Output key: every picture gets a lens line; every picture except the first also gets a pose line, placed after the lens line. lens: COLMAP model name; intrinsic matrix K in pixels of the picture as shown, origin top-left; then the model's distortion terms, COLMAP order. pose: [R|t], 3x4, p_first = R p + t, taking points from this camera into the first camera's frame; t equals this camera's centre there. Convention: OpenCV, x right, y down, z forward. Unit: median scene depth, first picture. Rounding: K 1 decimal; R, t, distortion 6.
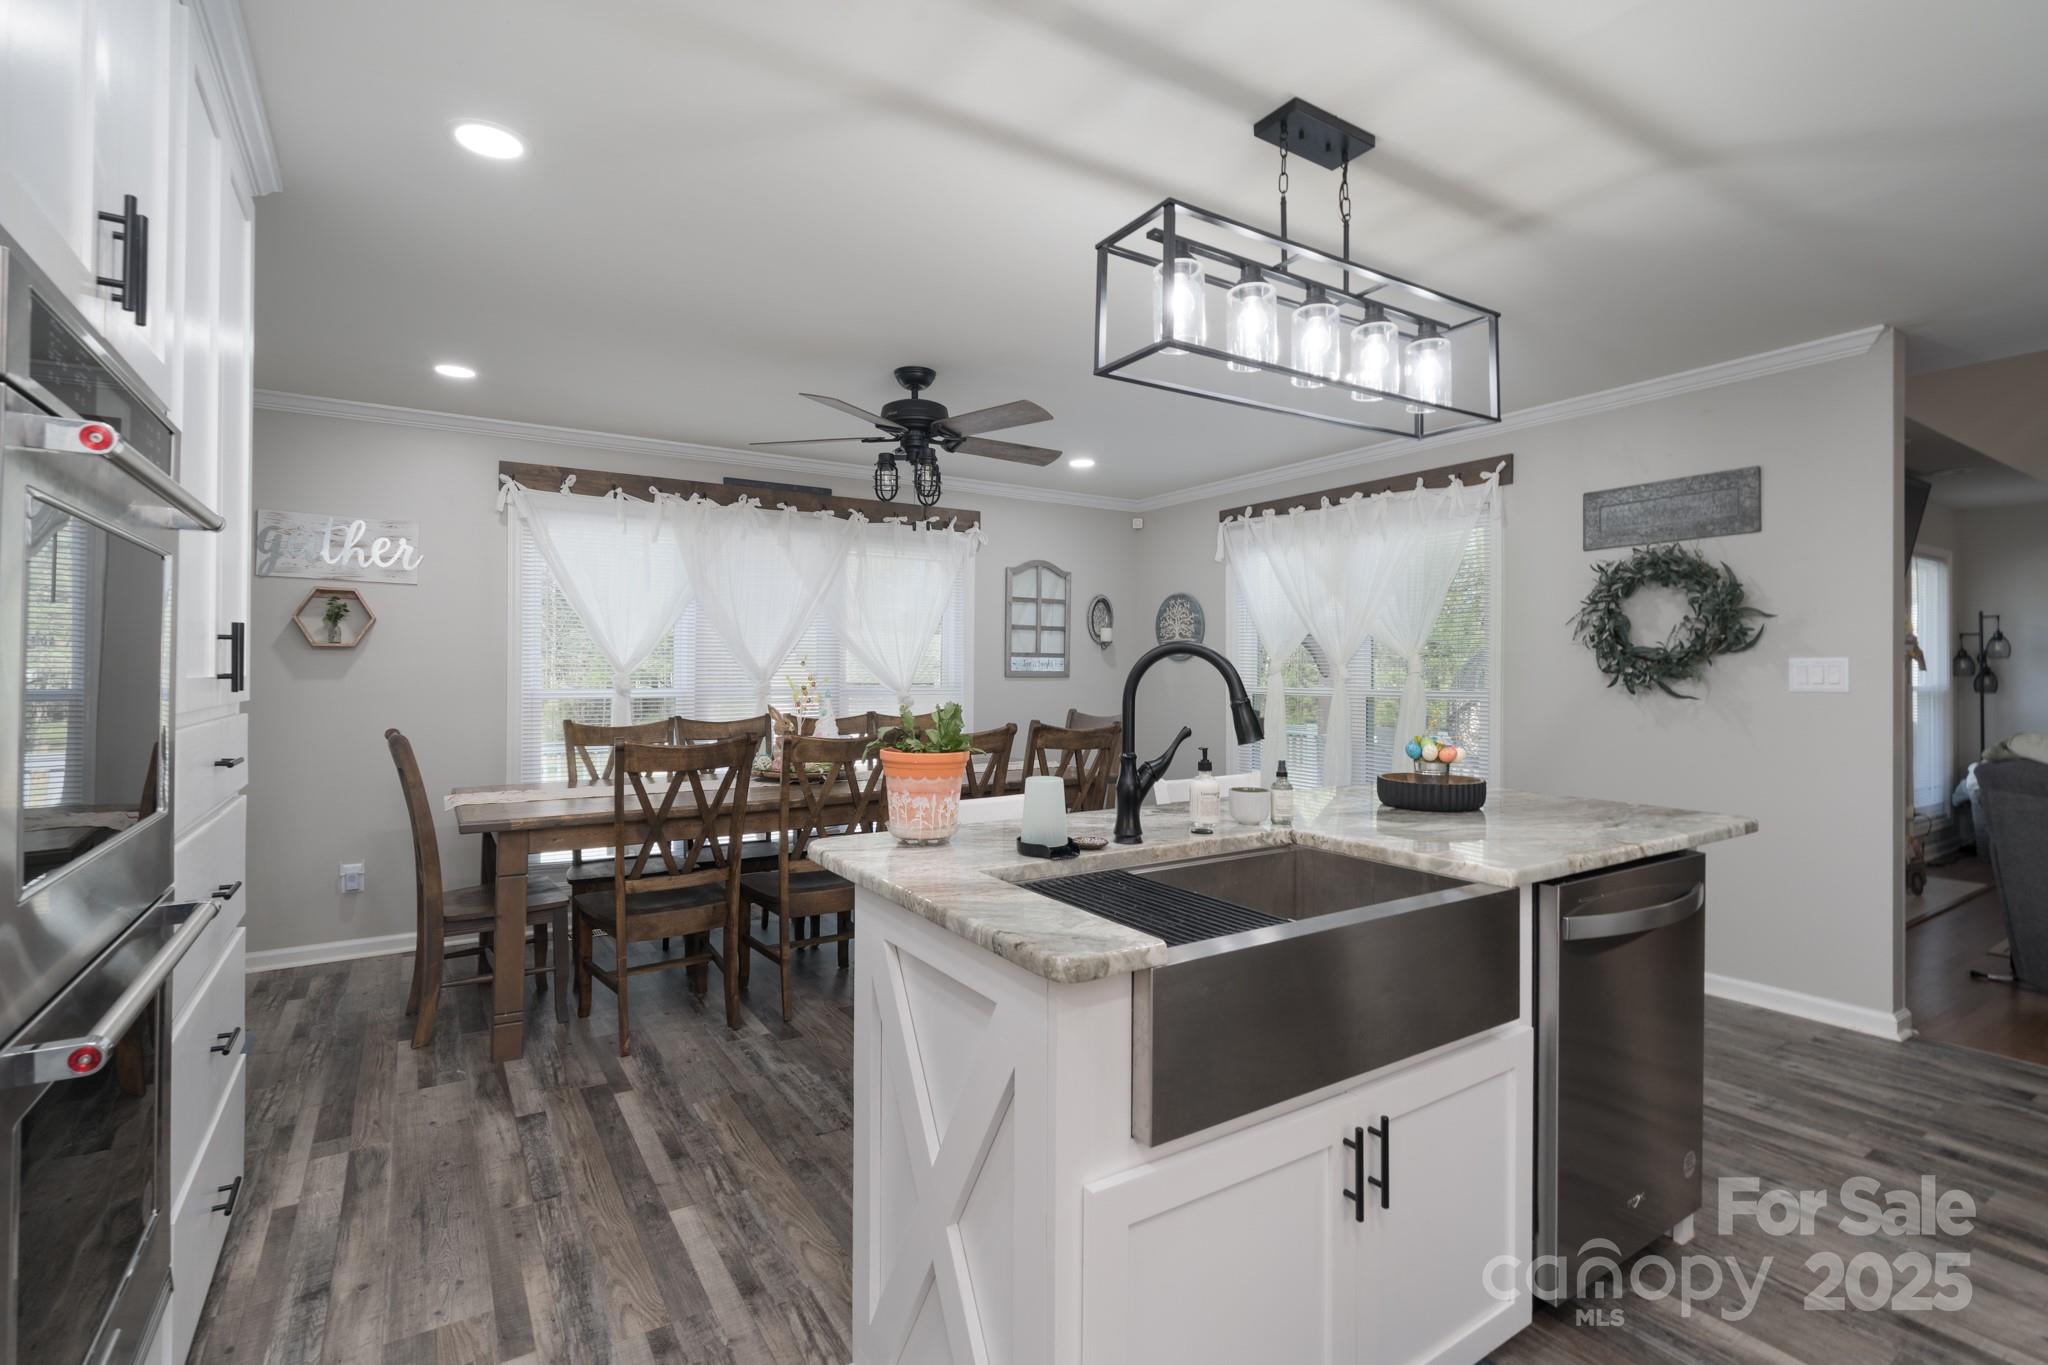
lens RADIAL K [[937.0, 0, 1005.1], [0, 937.0, 671.6], [0, 0, 1]] dist [-0.002744, 0.000116]
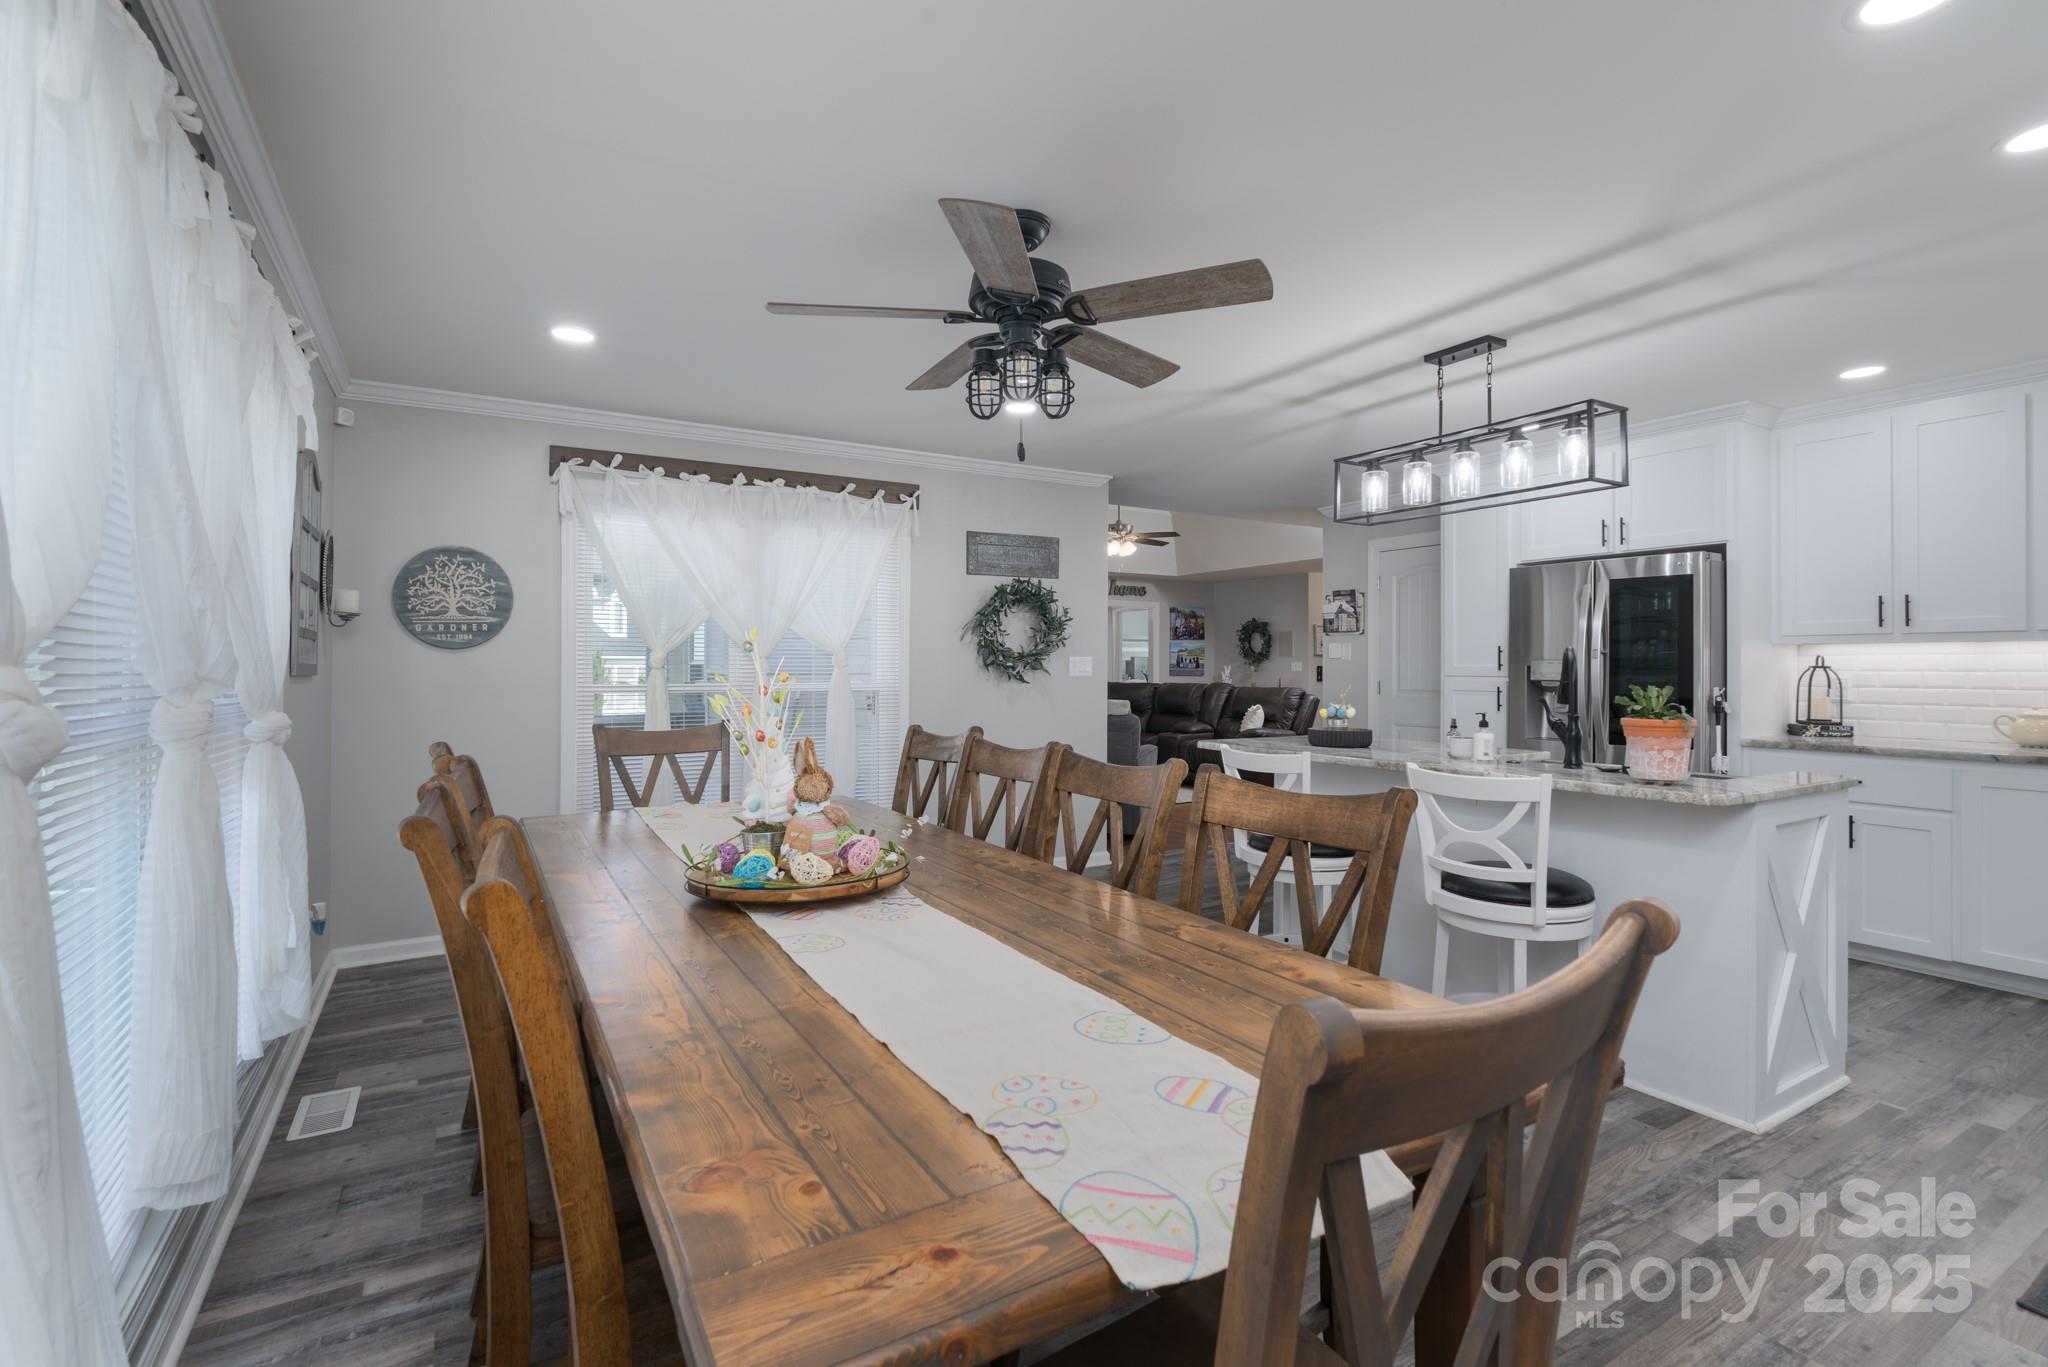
lens RADIAL K [[929.0, 0, 1015.0], [0, 929.0, 659.8], [0, 0, 1]] dist [-0.011146, -0.000328]
pose [[0.022021, 0.004500, 0.999747, -0.746173], [0.001119, 0.999989, -0.004525, -0.000872], [-0.999757, 0.001219, 0.022016, 0.960962]]
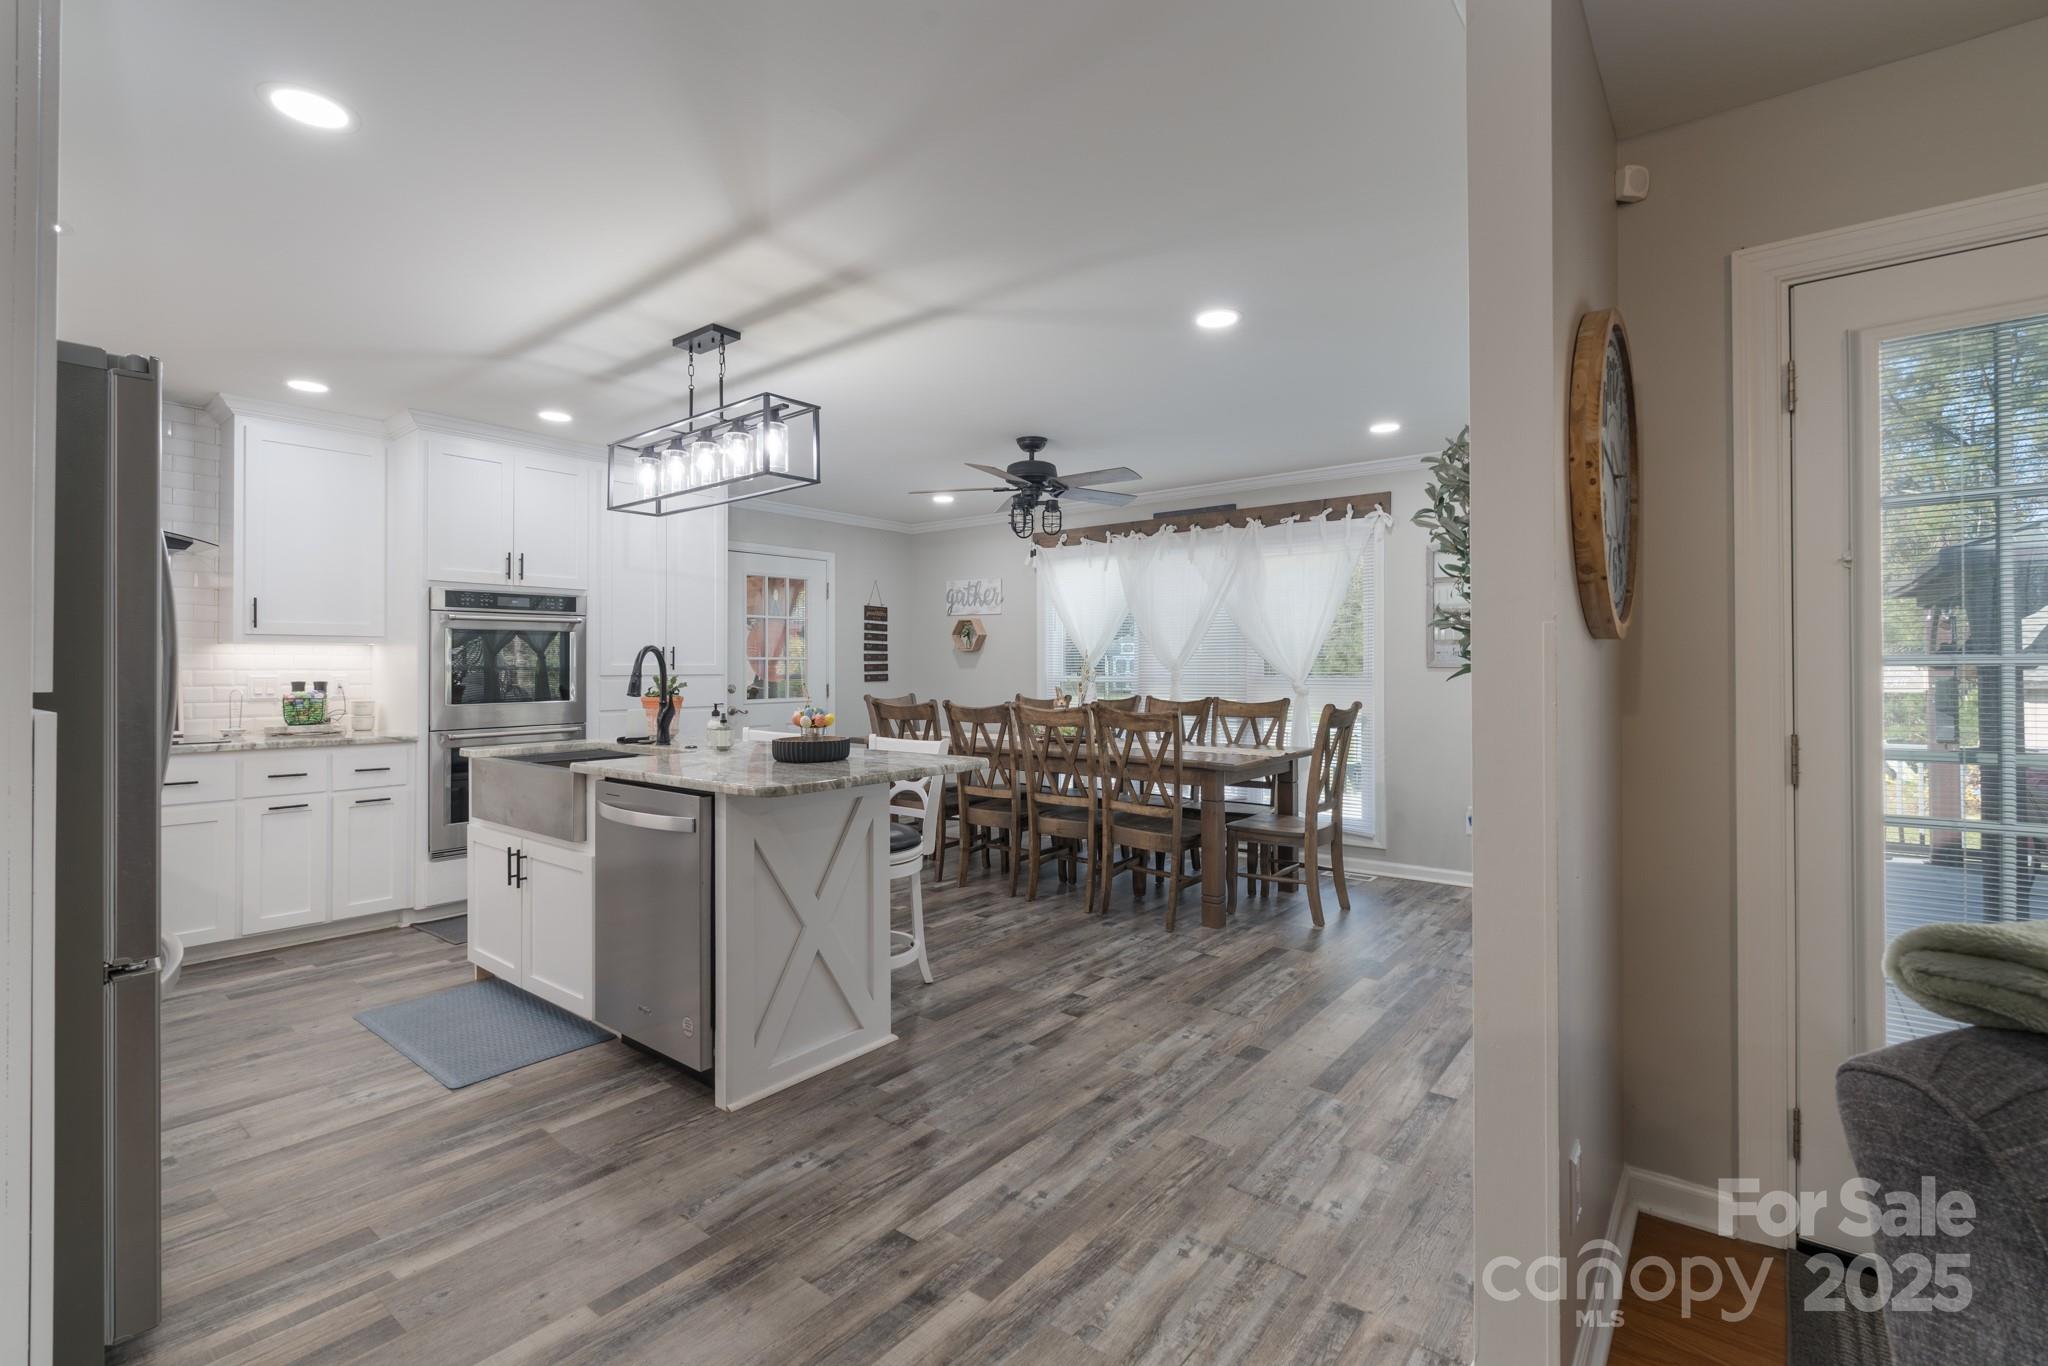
lens RADIAL K [[913.9, 0, 1012.7], [0, 913.9, 660.8], [0, 0, 1]] dist [0.000392, -0.000137]
pose [[0.327199, -0.008810, -0.944914, 1.103940], [0.002163, 0.999961, -0.008574, 0.009880], [0.944953, 0.000761, 0.327205, 0.528214]]
